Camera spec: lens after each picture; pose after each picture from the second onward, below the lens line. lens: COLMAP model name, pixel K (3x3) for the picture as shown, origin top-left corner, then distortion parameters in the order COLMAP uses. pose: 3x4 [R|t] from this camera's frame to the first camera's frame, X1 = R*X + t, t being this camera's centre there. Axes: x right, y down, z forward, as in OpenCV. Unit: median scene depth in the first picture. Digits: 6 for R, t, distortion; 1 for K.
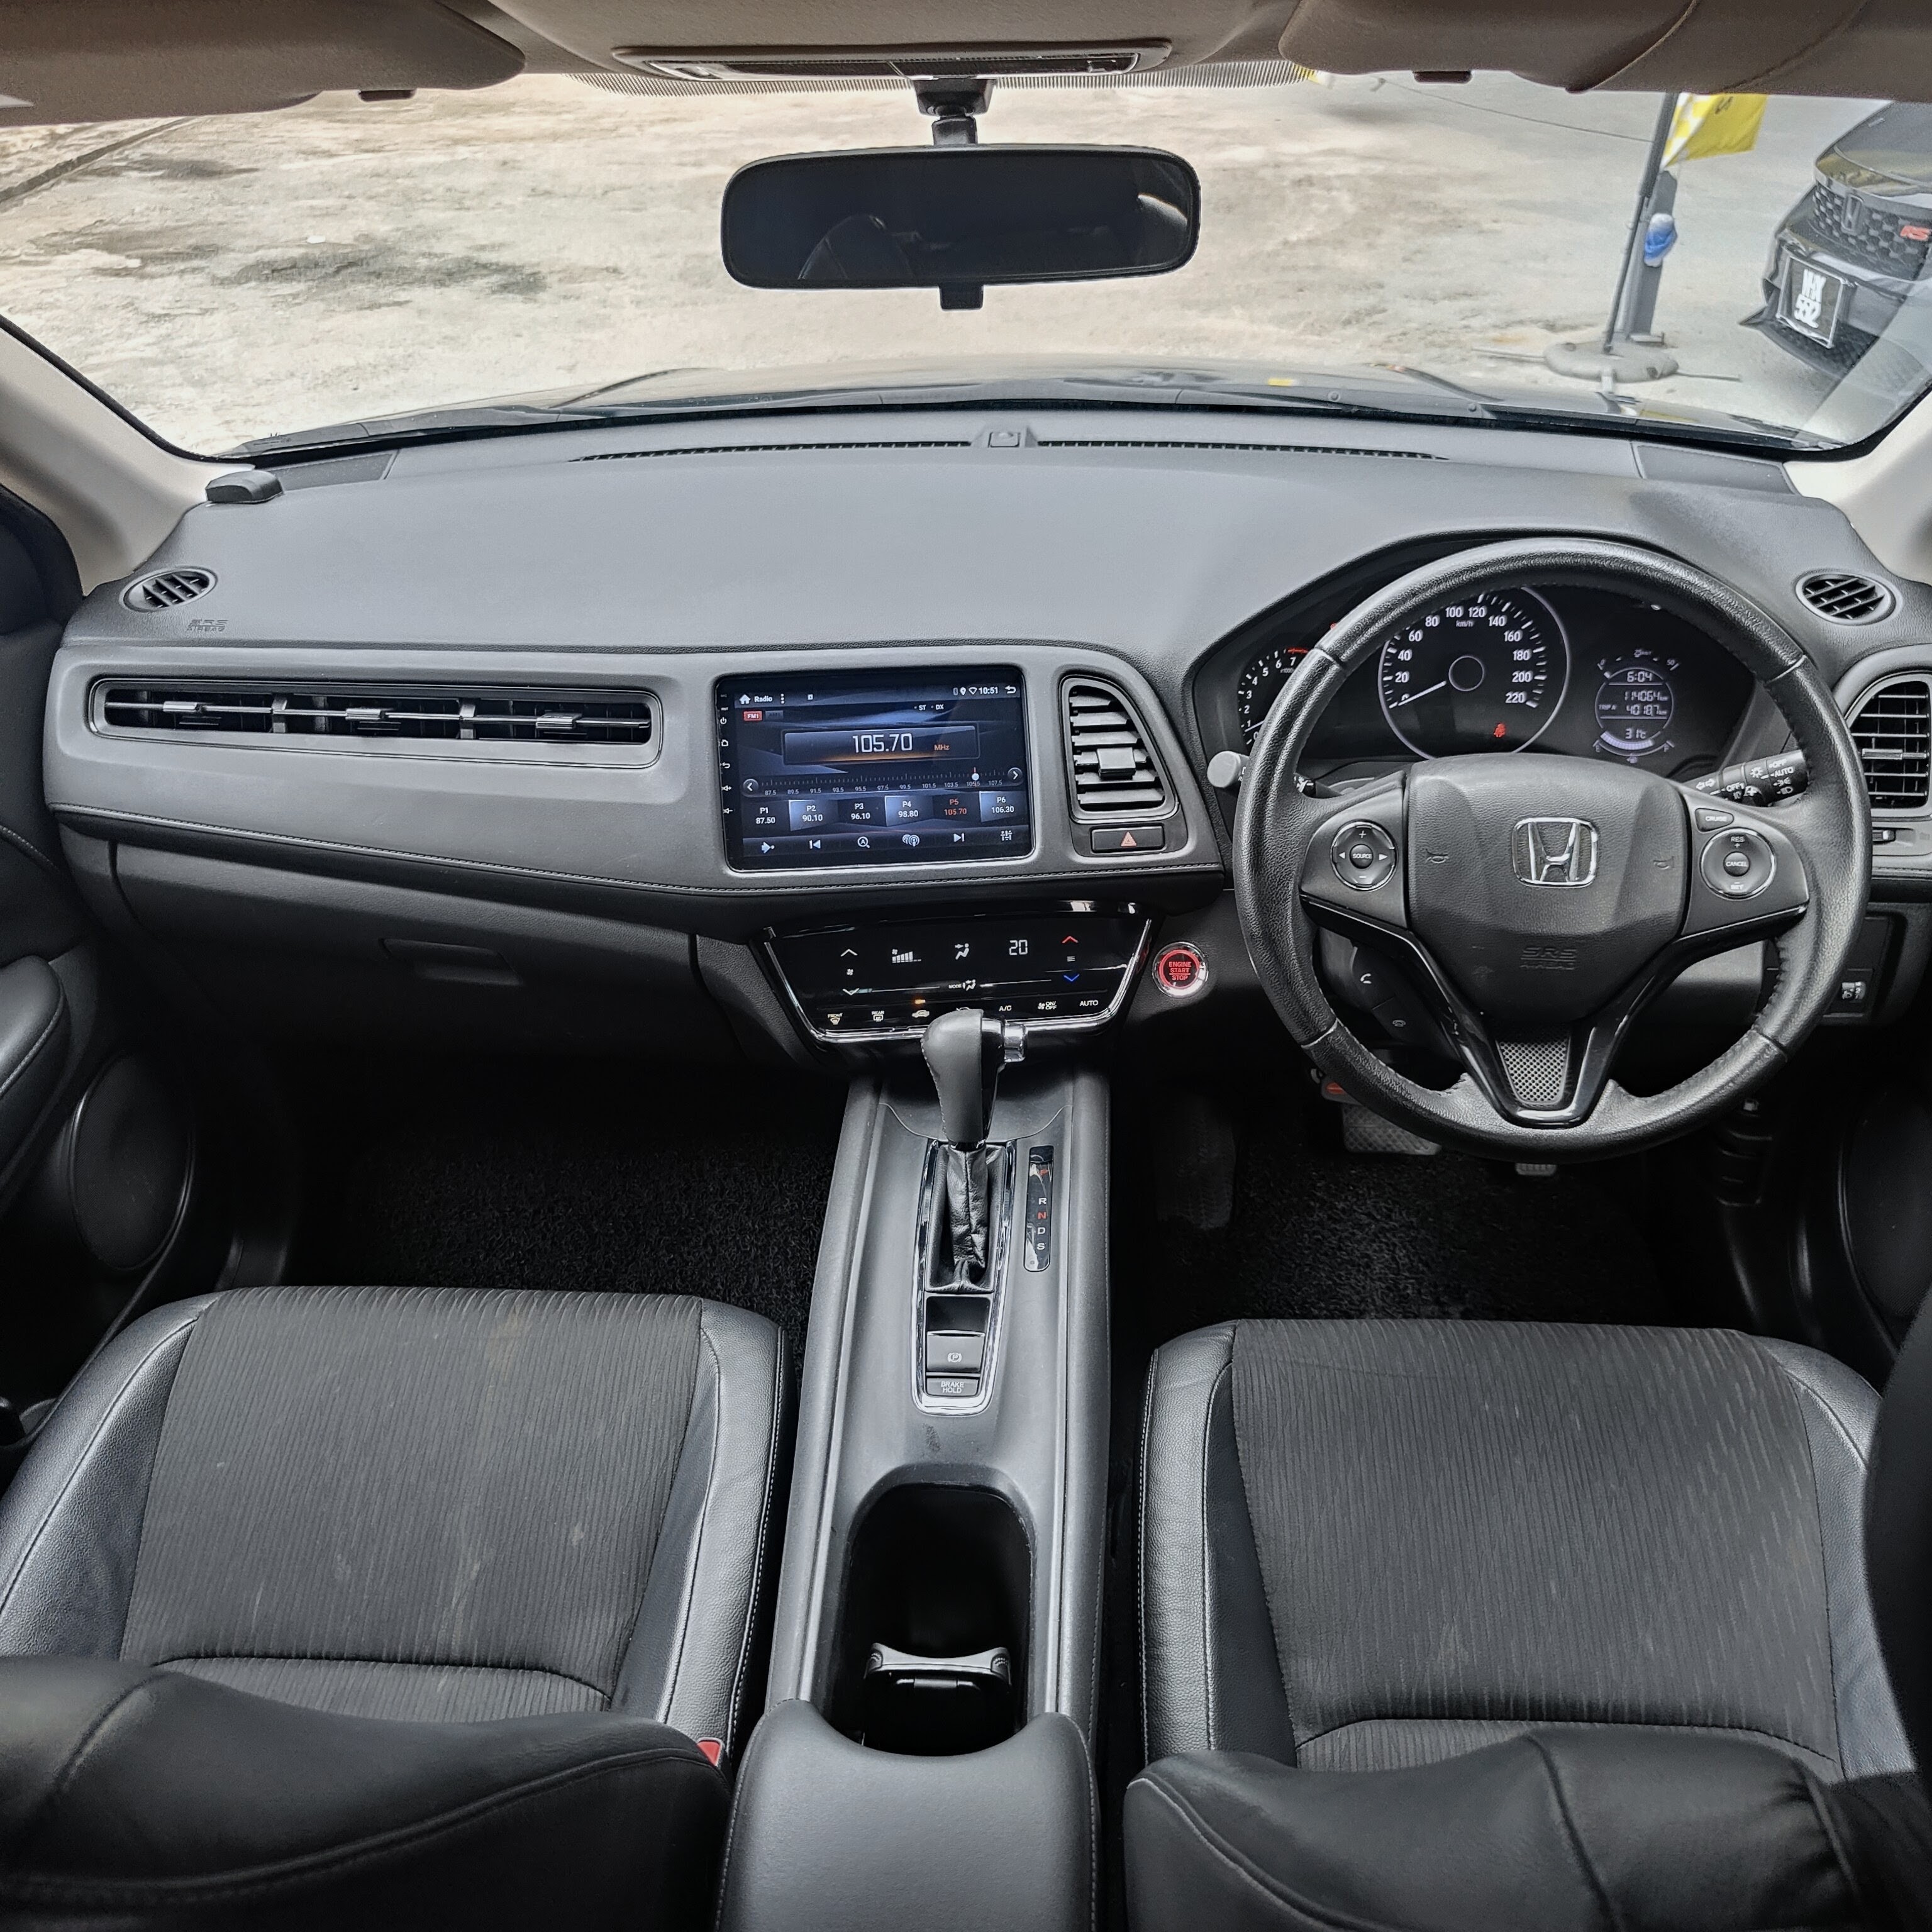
lens RADIAL K [[1798.5, 0, 984.2], [0, 1798.5, 956.9], [0, 0, 1]] dist [0.005725, 0.000000]
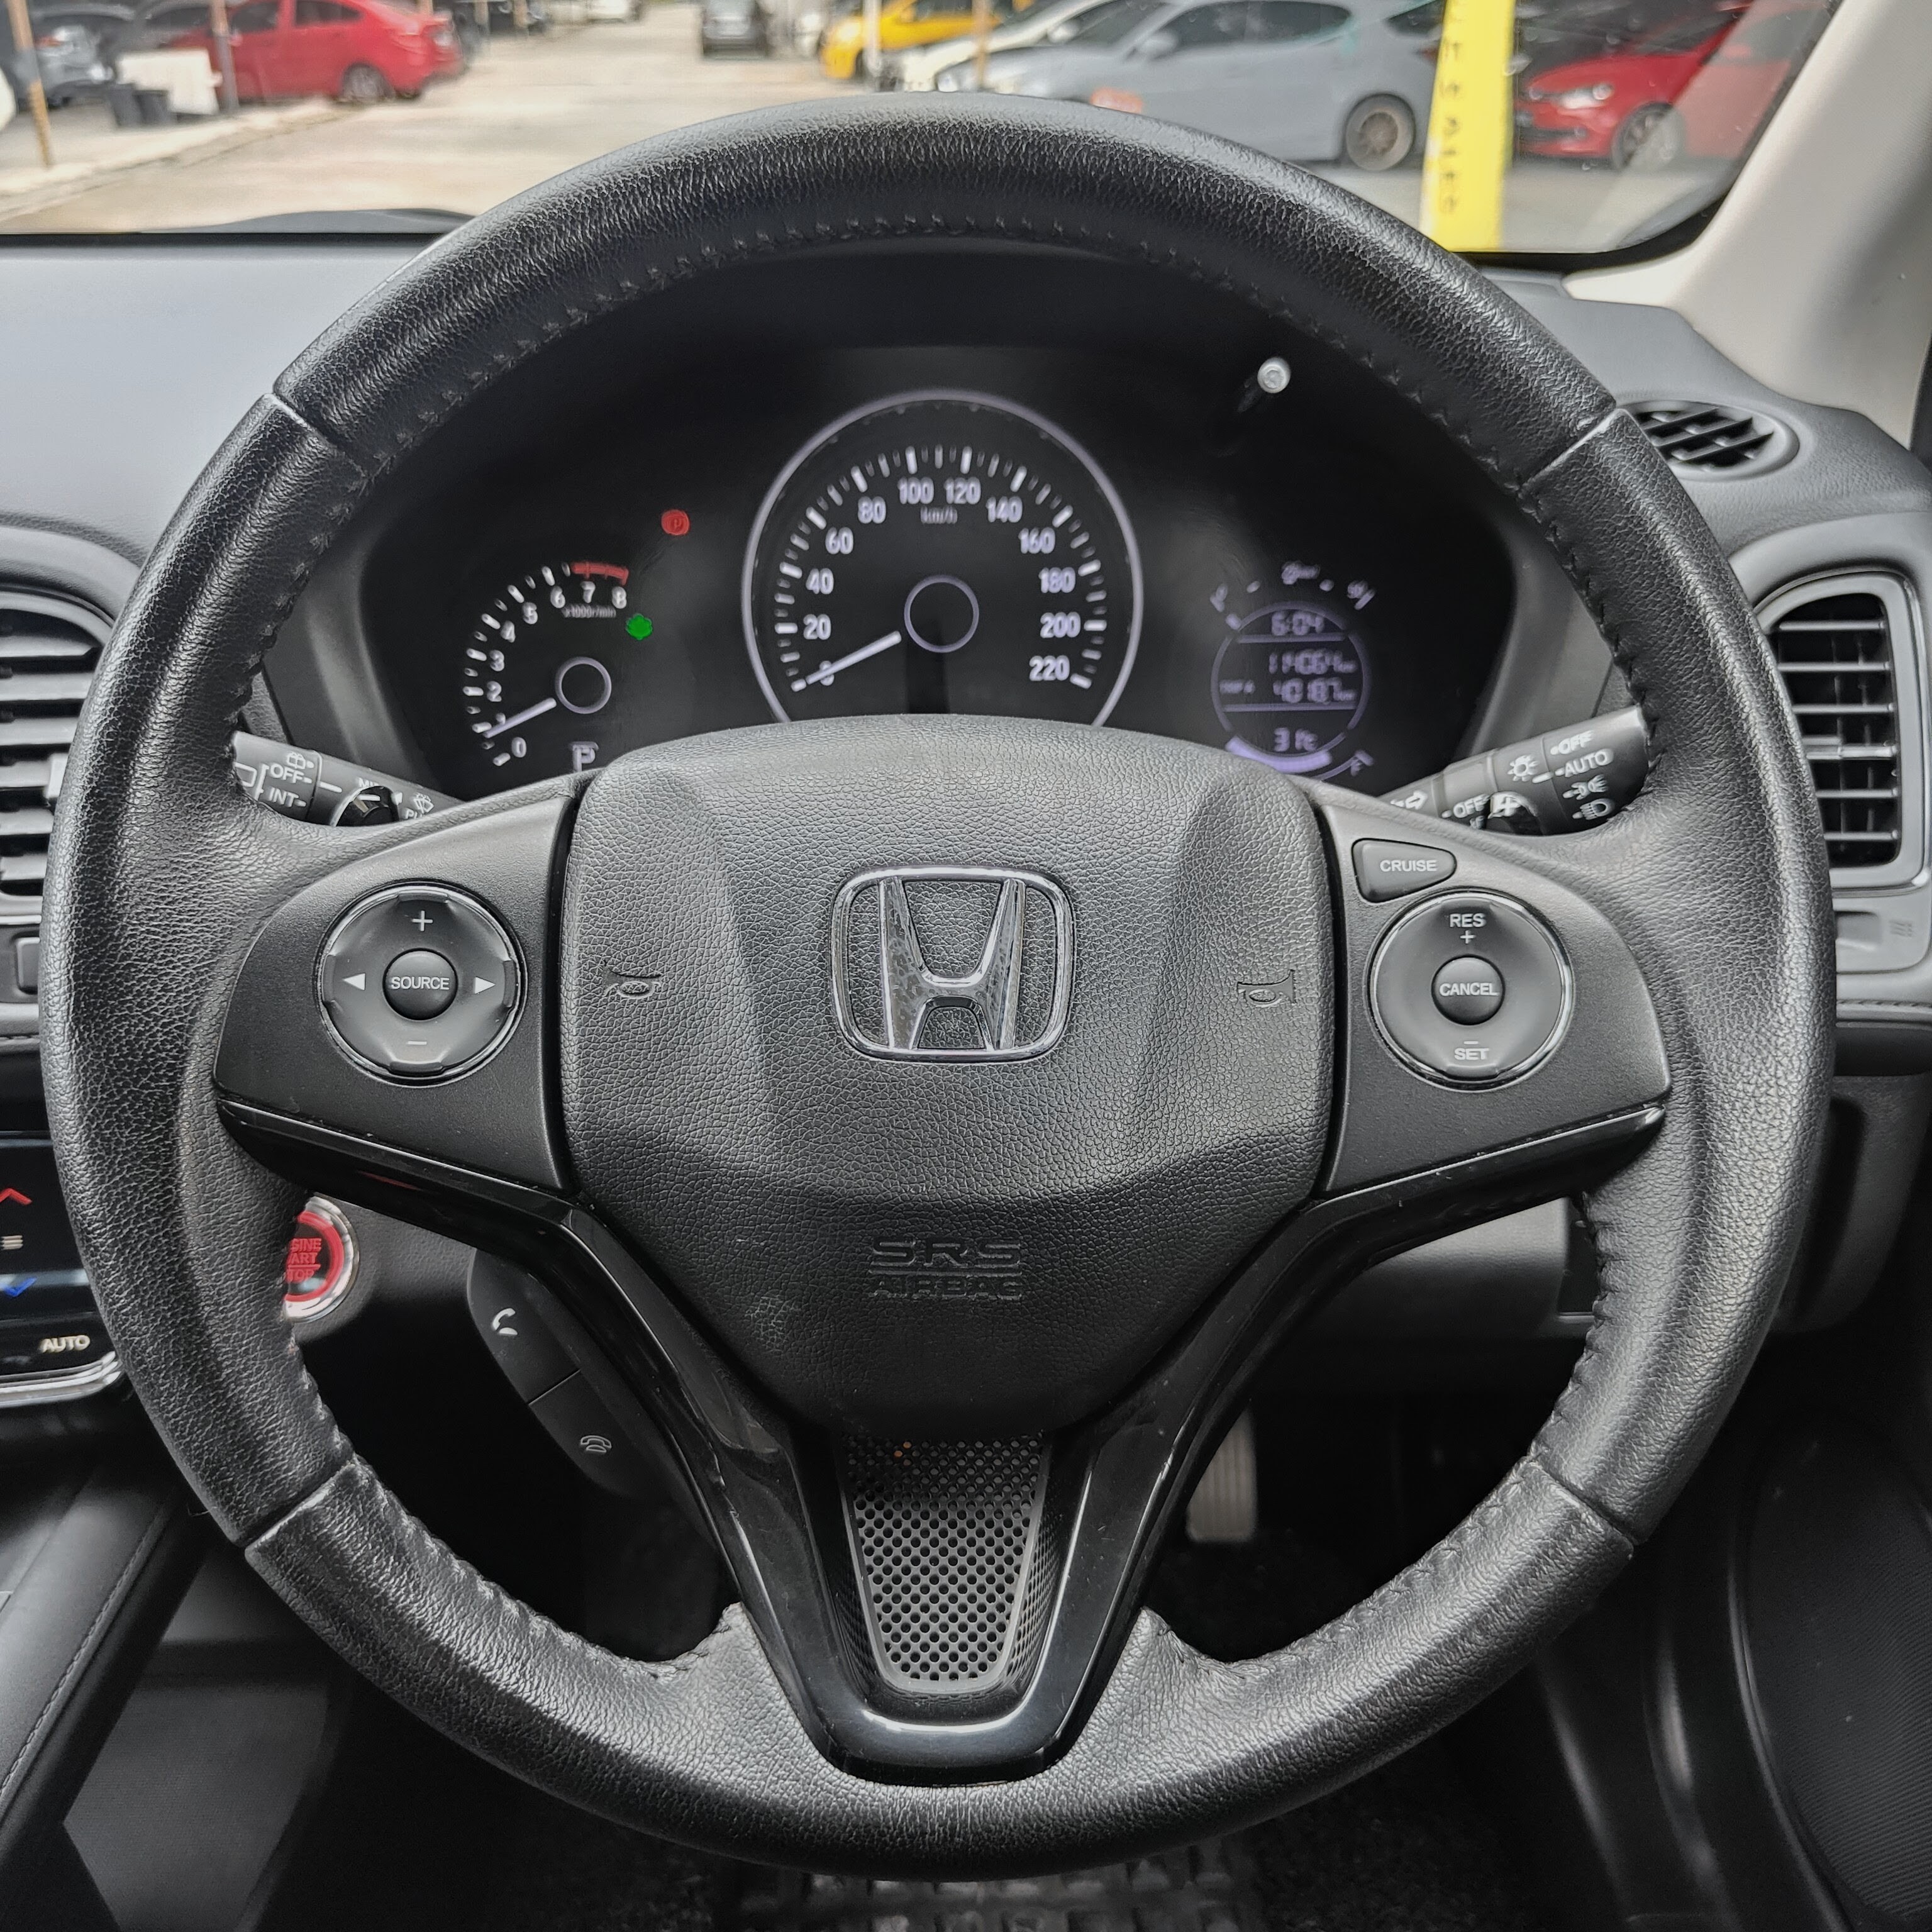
lens RADIAL K [[1798.5, 0, 966.0], [0, 1798.5, 969.1], [0, 0, 1]] dist [0.005725, 0.000000]
pose [[0.996879, -0.014281, 0.077637, 0.268172], [0.020772, 0.996295, -0.083450, -0.025544], [-0.076157, 0.084802, 0.993483, 0.601052]]
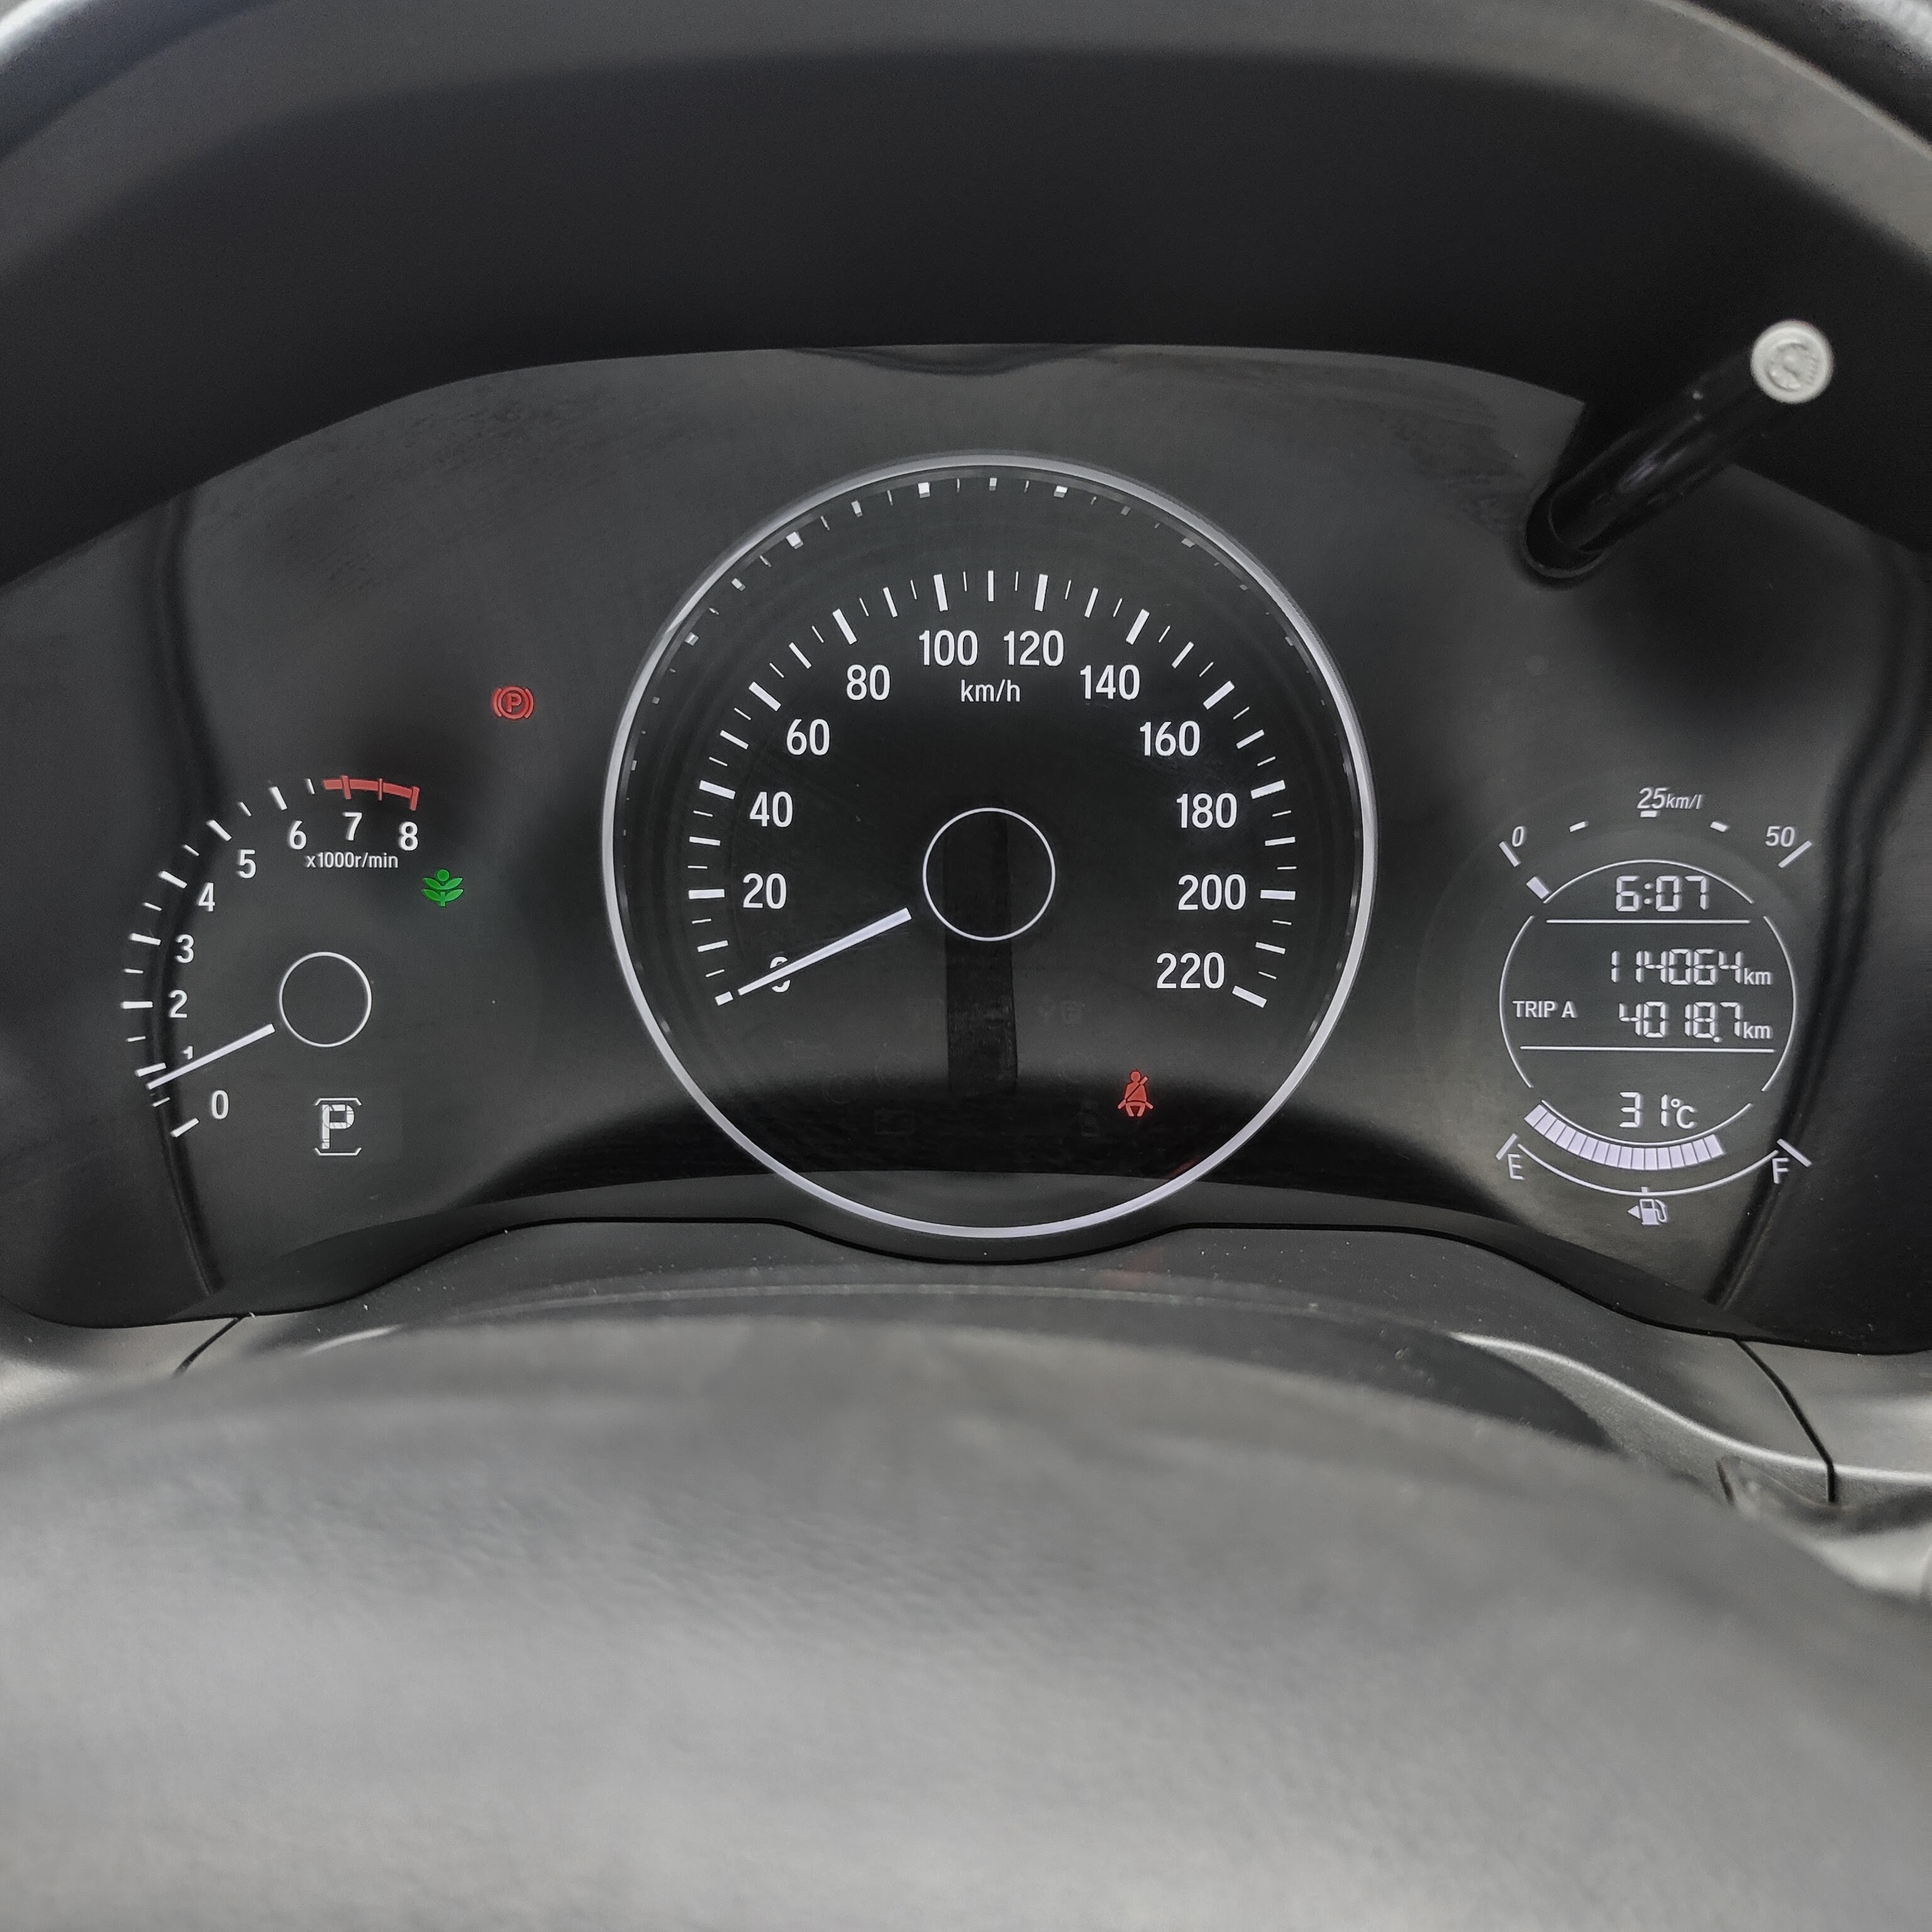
lens RADIAL K [[1798.5, 0, 956.2], [0, 1798.5, 968.5], [0, 0, 1]] dist [0.005725, 0.000000]
pose [[0.999966, 0.007994, 0.001785, 0.299135], [-0.007591, 0.986314, -0.164701, -0.115803], [-0.003077, 0.164682, 0.986342, 0.851253]]
